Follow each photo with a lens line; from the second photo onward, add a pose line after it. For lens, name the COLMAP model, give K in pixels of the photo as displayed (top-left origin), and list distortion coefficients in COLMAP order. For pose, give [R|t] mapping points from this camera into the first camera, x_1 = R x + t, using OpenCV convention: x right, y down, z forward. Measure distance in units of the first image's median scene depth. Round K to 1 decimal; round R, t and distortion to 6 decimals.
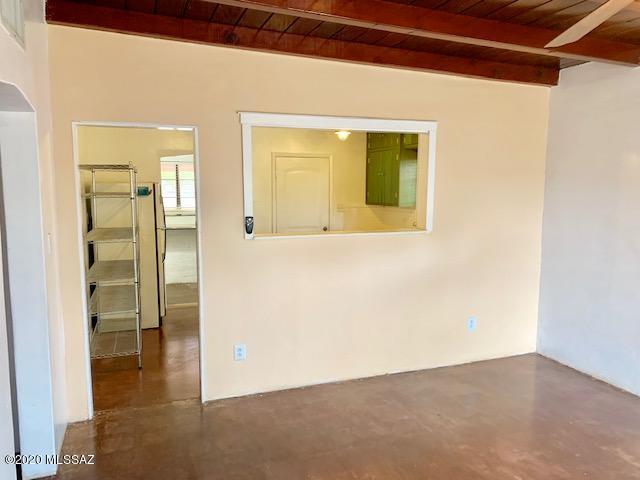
lens RADIAL K [[499.3, 0, 320.7], [0, 499.3, 240.8], [0, 0, 1]] dist [0.100695, -0.068212]
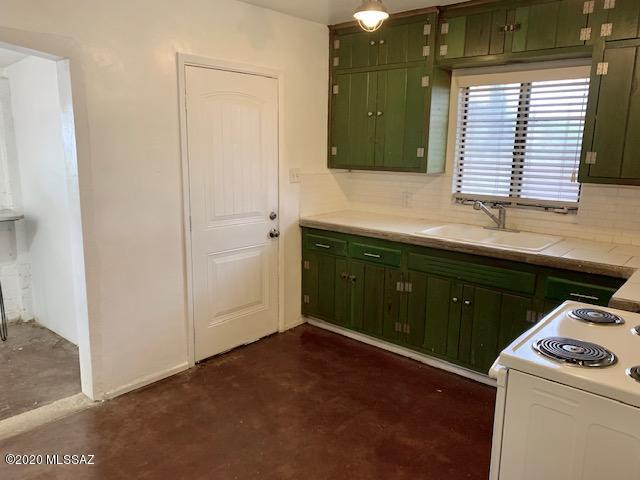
lens RADIAL K [[499.3, 0, 320.5], [0, 499.3, 236.1], [0, 0, 1]] dist [0.100695, -0.068212]
pose [[0.897794, -0.069713, 0.434862, -0.182323], [0.034676, 0.995517, 0.088001, -0.047967], [-0.439048, -0.063927, 0.896187, 0.506673]]
